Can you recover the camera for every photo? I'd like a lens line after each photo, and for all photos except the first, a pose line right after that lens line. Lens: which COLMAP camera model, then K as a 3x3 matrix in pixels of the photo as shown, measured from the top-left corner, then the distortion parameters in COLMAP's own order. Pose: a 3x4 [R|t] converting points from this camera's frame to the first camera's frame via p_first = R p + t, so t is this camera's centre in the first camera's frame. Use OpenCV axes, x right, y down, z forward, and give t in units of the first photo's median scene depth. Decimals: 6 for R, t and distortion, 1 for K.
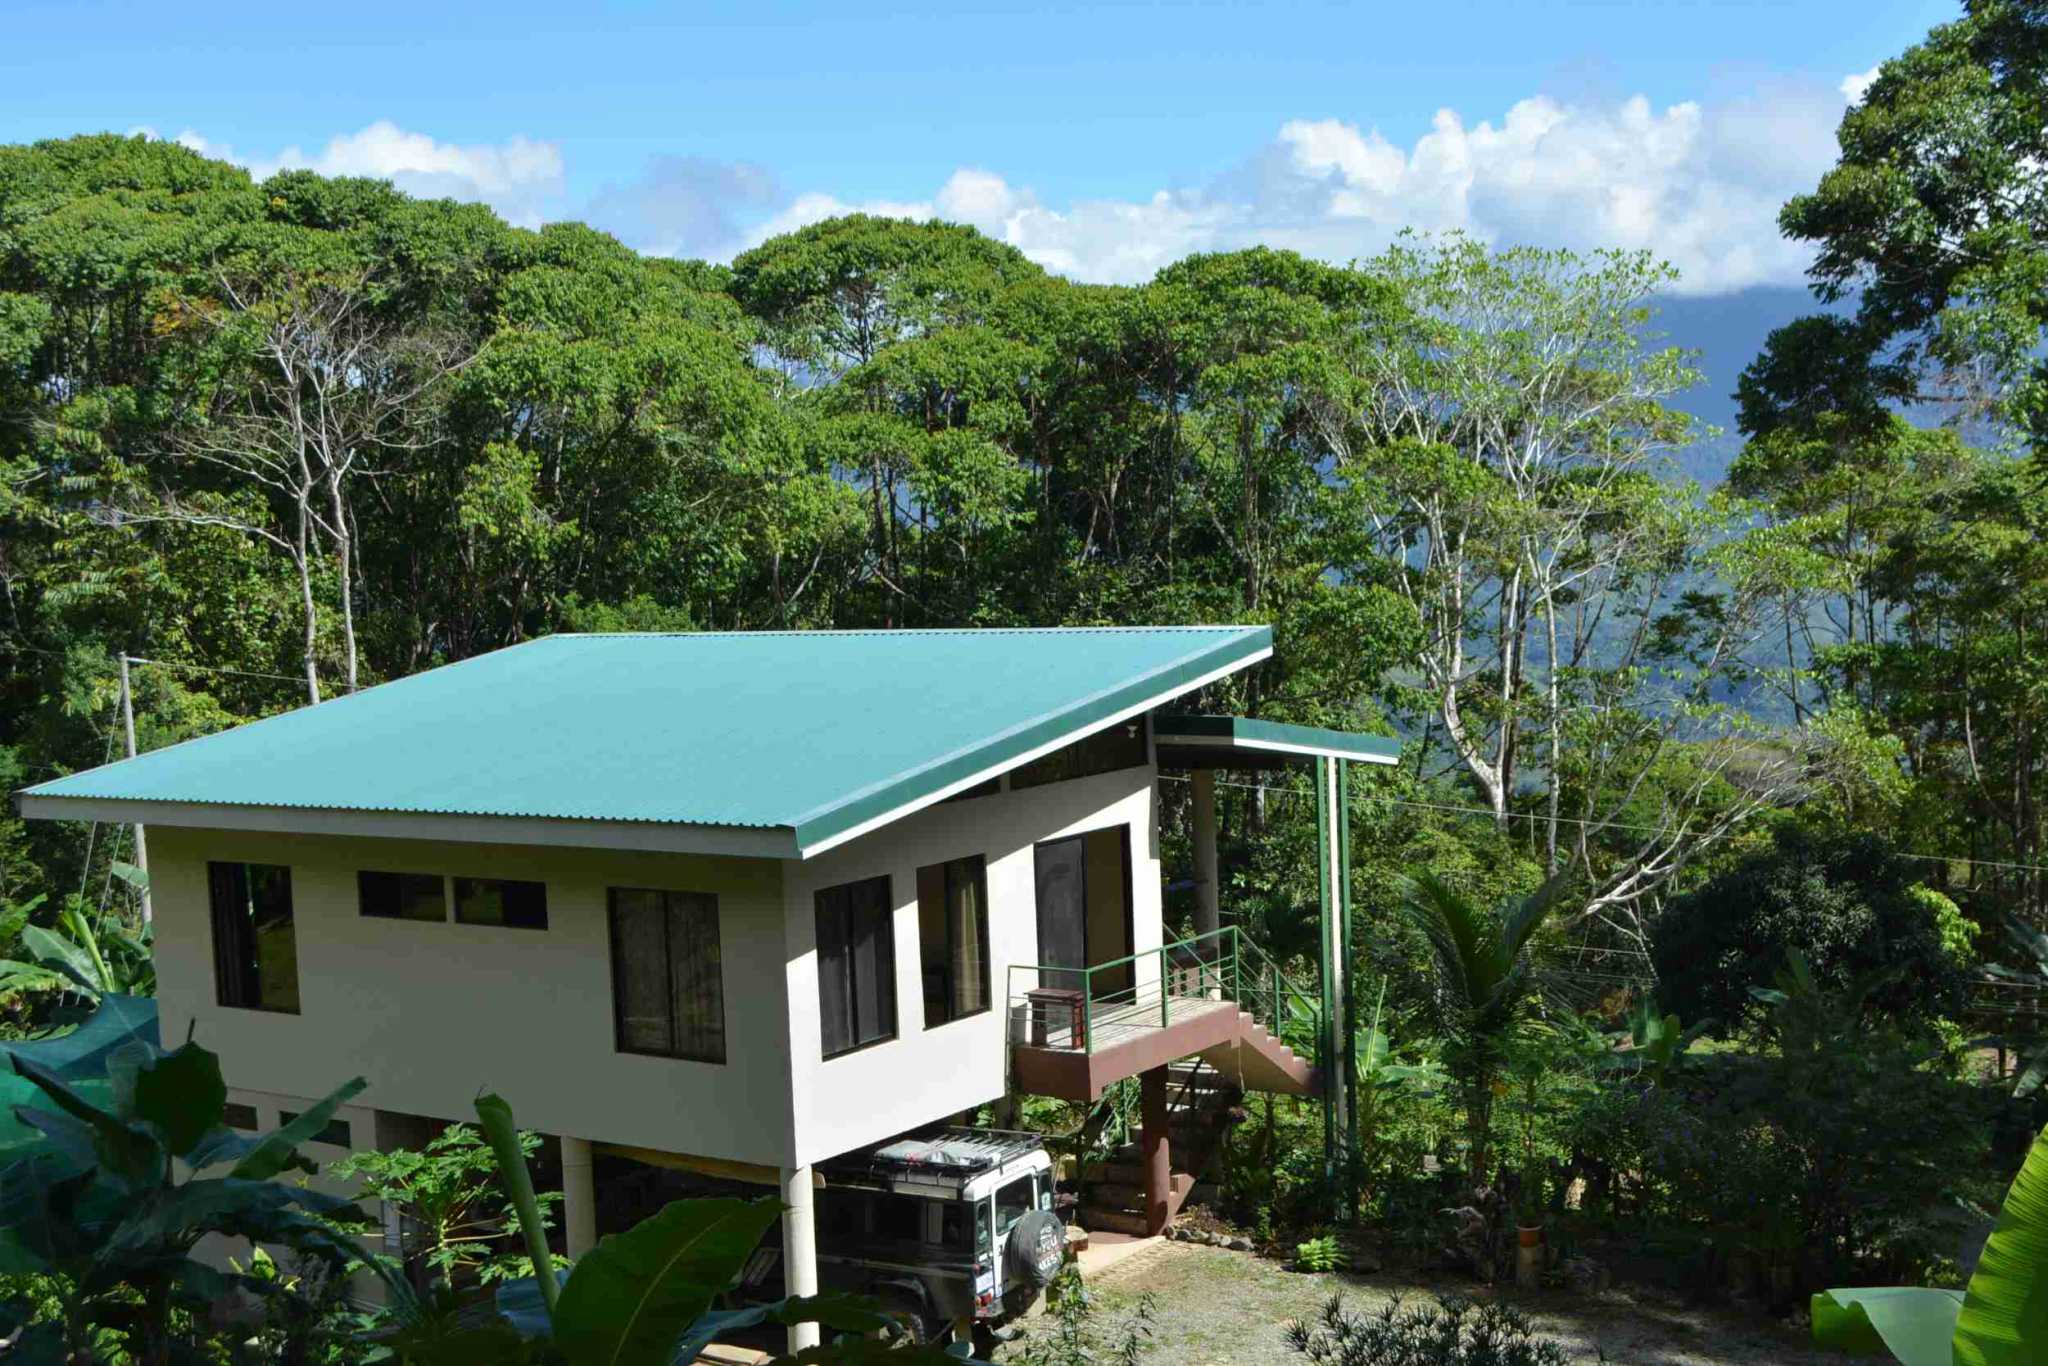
lens RADIAL K [[2595.7, 0, 1048.1], [0, 2595.7, 744.6], [0, 0, 1]] dist [-0.015089, -0.040815]
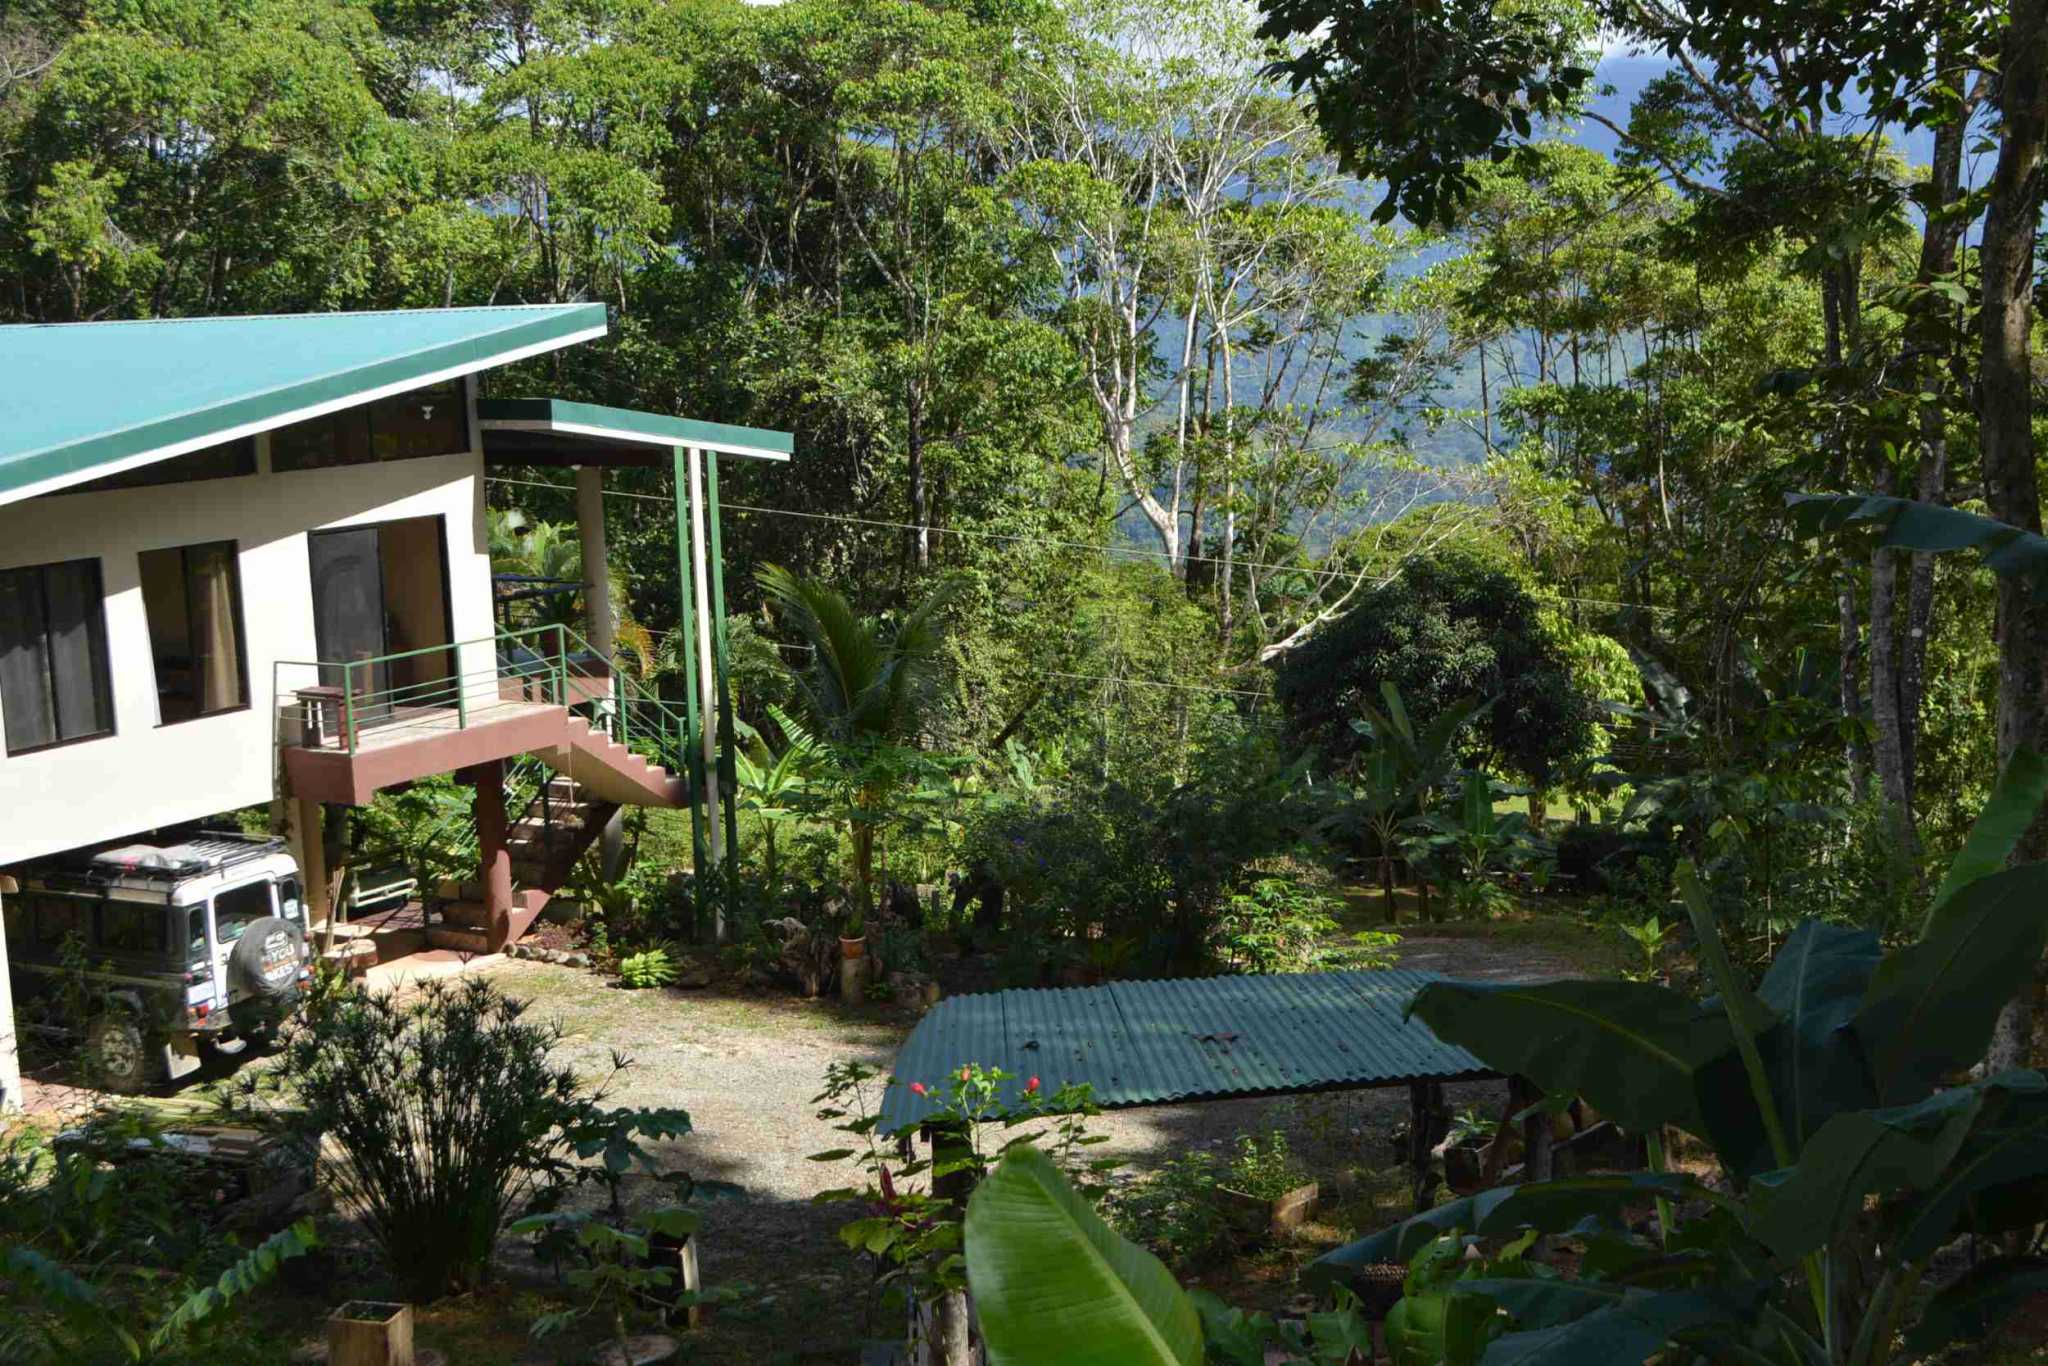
lens RADIAL K [[2595.7, 0, 1048.1], [0, 2595.7, 744.6], [0, 0, 1]] dist [-0.015089, -0.040815]
pose [[0.998726, -0.002032, 0.050413, 0.198926], [-0.002328, 0.996269, 0.086276, 0.031659], [-0.050400, -0.086283, 0.994995, 0.054806]]
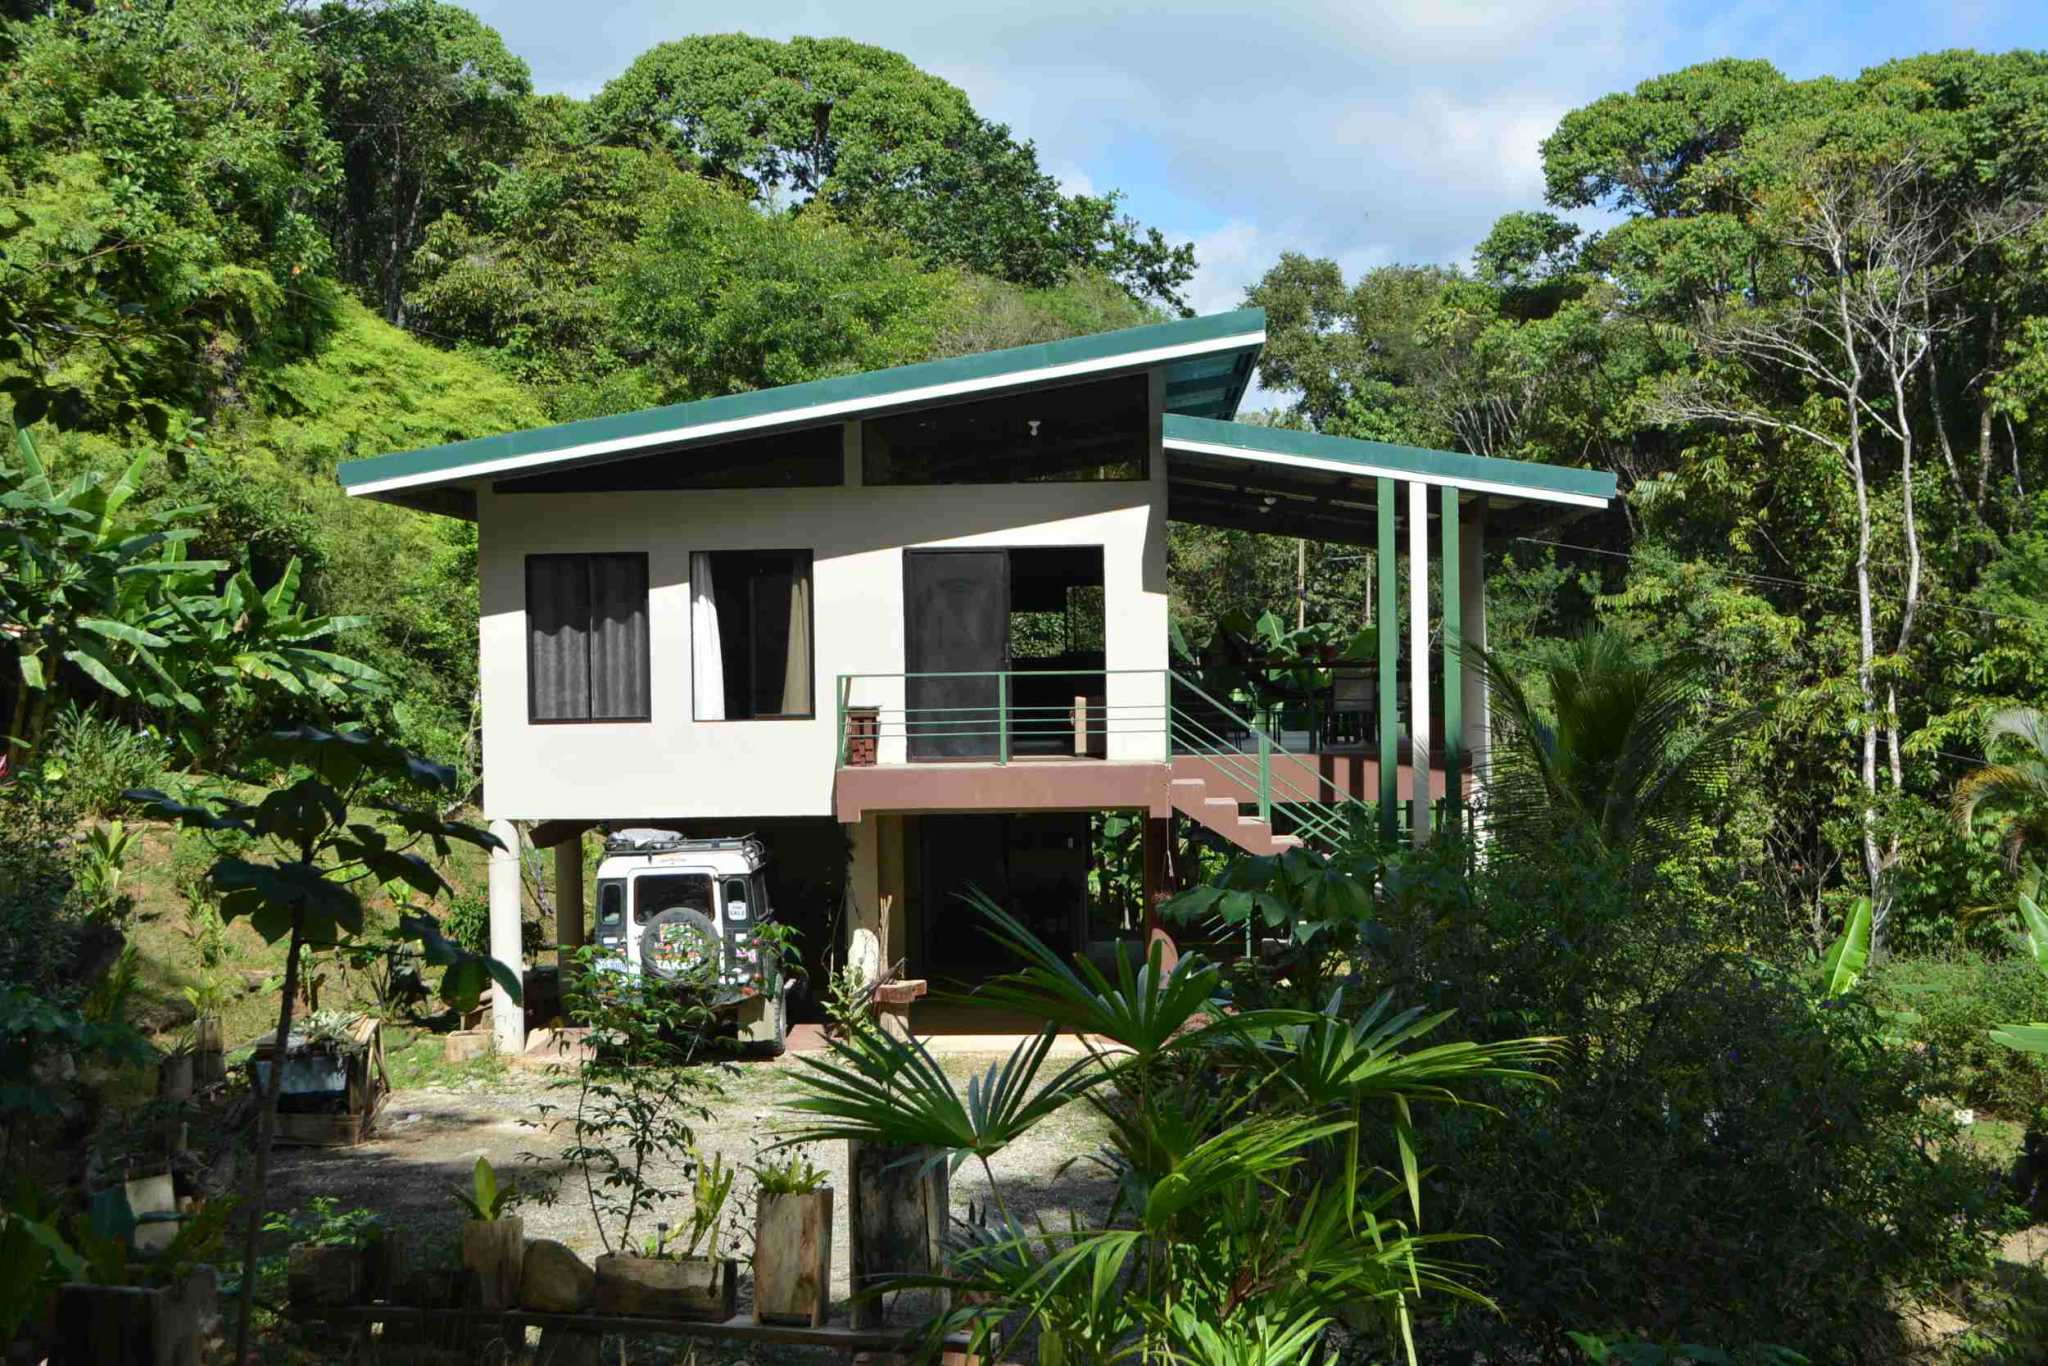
lens RADIAL K [[2595.7, 0, 1048.1], [0, 2595.7, 744.6], [0, 0, 1]] dist [-0.015089, -0.040815]
pose [[0.536940, 0.056928, -0.841697, 0.739406], [-0.079080, 0.996724, 0.016966, 0.081919], [0.839906, 0.057451, 0.539683, 0.521932]]
